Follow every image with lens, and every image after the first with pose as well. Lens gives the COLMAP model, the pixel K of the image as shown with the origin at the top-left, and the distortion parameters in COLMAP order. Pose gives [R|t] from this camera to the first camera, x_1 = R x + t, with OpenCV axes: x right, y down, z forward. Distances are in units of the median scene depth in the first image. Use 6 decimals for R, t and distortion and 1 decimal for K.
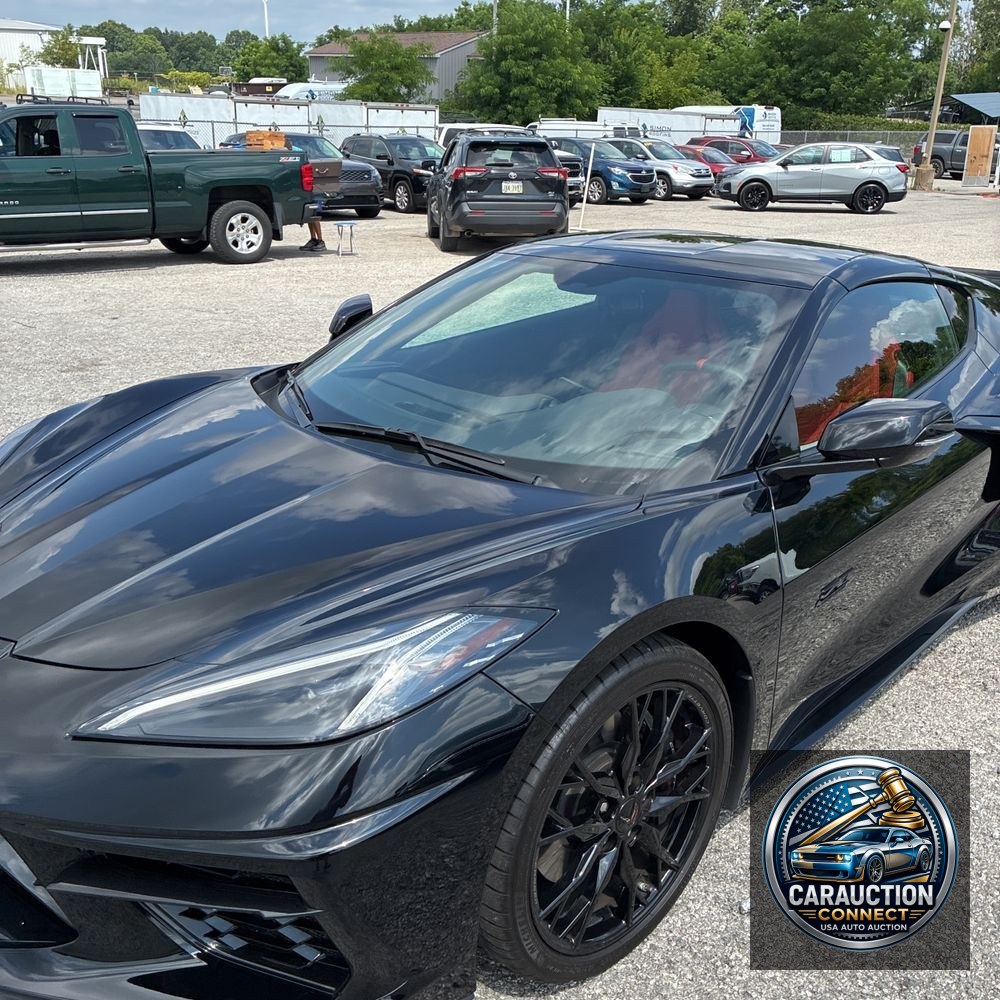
lens RADIAL K [[1030.9, 0, 494.2], [0, 1030.9, 495.4], [0, 0, 1]] dist [-0.025503, 0.049076]
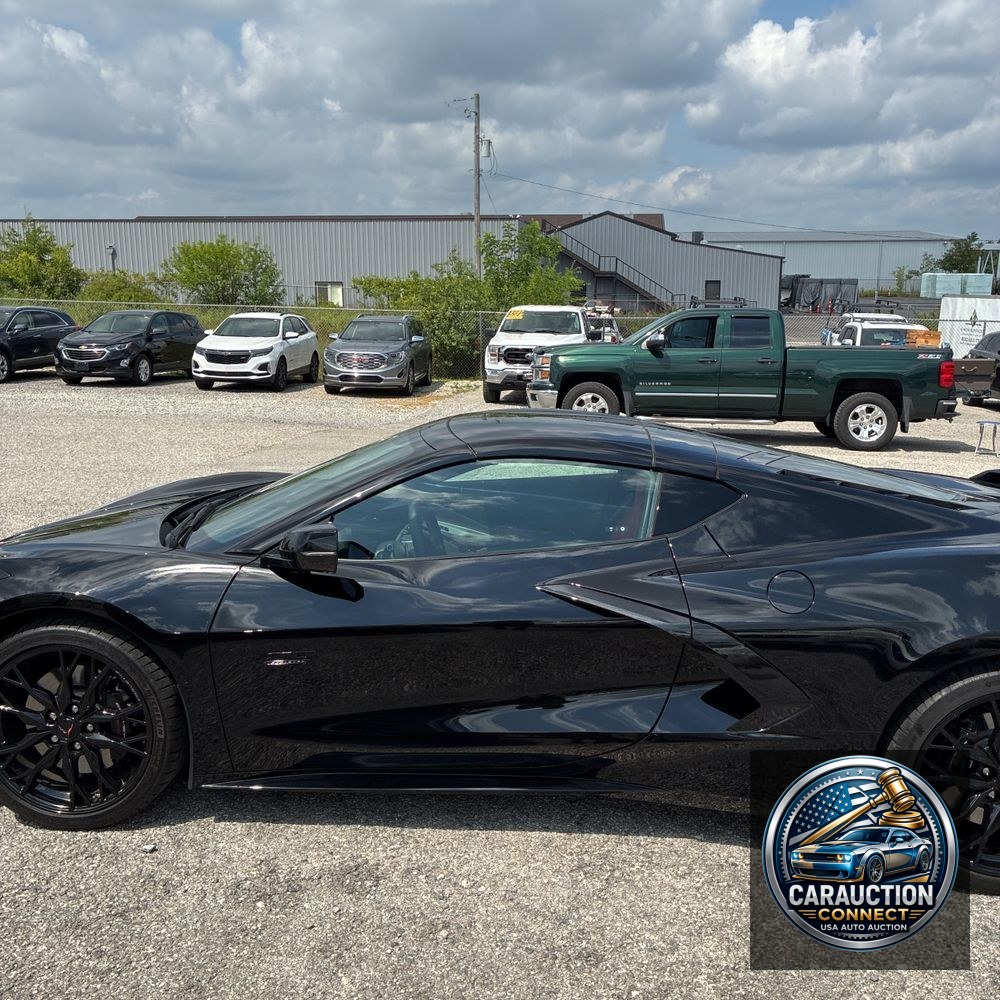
lens RADIAL K [[1019.7, 0, 515.5], [0, 1019.7, 495.3], [0, 0, 1]] dist [0.008241, 0.002884]
pose [[0.690918, 0.123331, -0.712335, 0.097945], [-0.248342, 0.965868, -0.073649, -0.005922], [0.678939, 0.227788, 0.697964, 0.014875]]
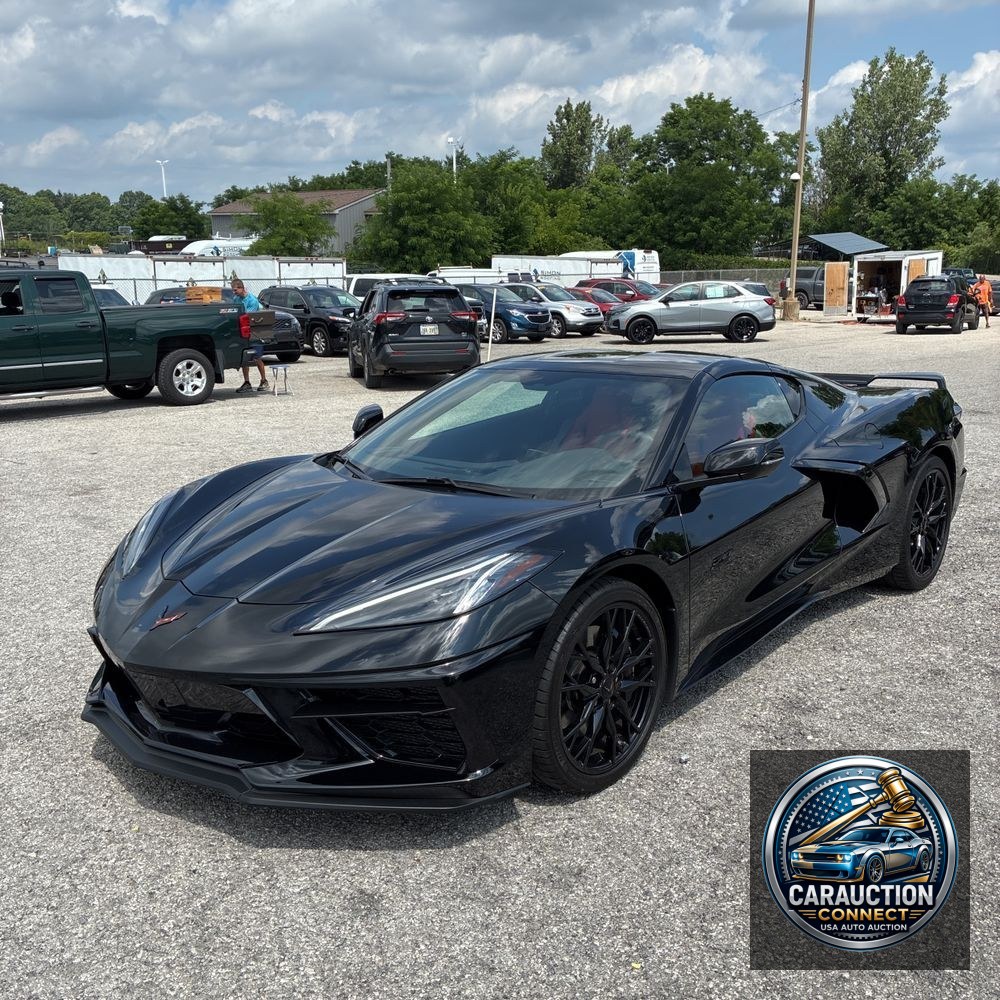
lens RADIAL K [[1028.2, 0, 518.8], [0, 1028.2, 499.0], [0, 0, 1]] dist [-0.002077, -0.005234]
pose [[0.991945, -0.053002, 0.115048, -0.010476], [0.067254, 0.990030, -0.123767, 0.011661], [-0.107341, 0.130508, 0.985619, -0.036418]]
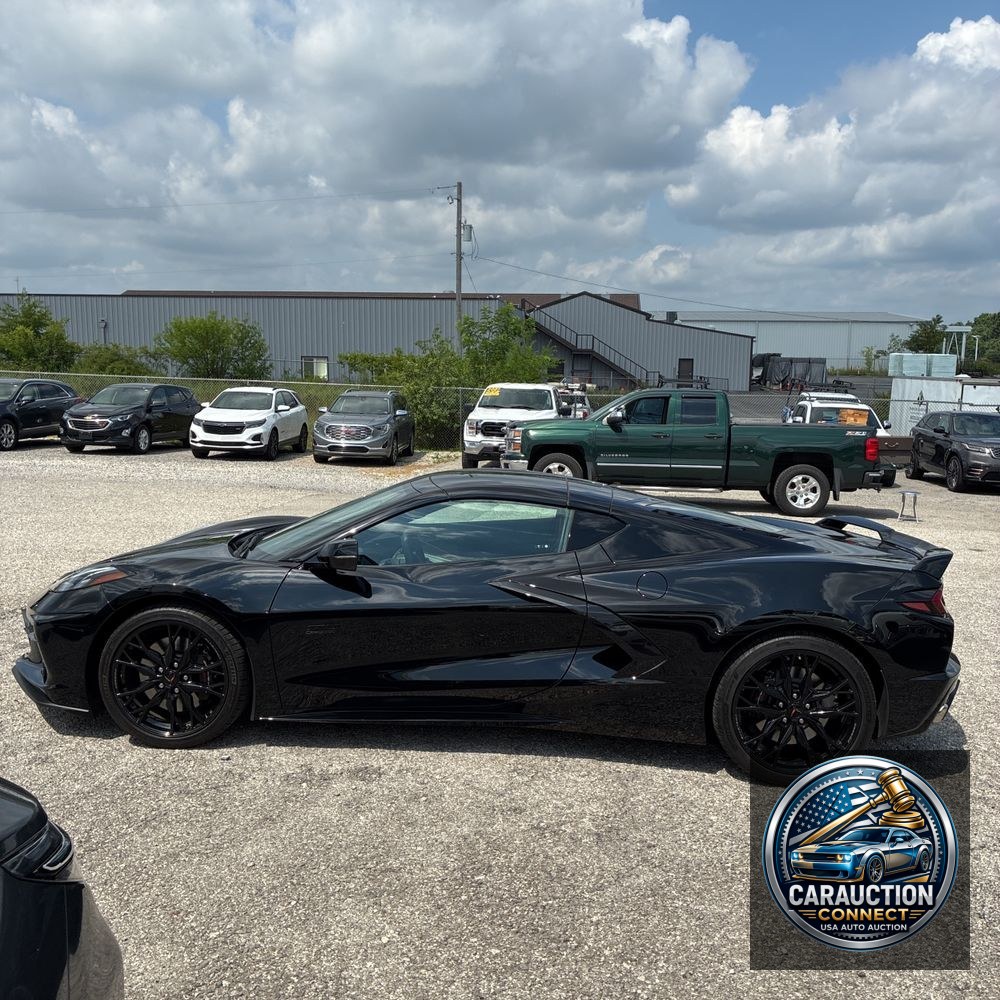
lens RADIAL K [[1028.2, 0, 518.8], [0, 1028.2, 499.0], [0, 0, 1]] dist [-0.002077, -0.005234]
pose [[0.705746, 0.080014, -0.703932, 0.134085], [-0.252439, 0.956787, -0.144335, 0.002685], [0.661965, 0.279564, 0.695447, -0.014444]]
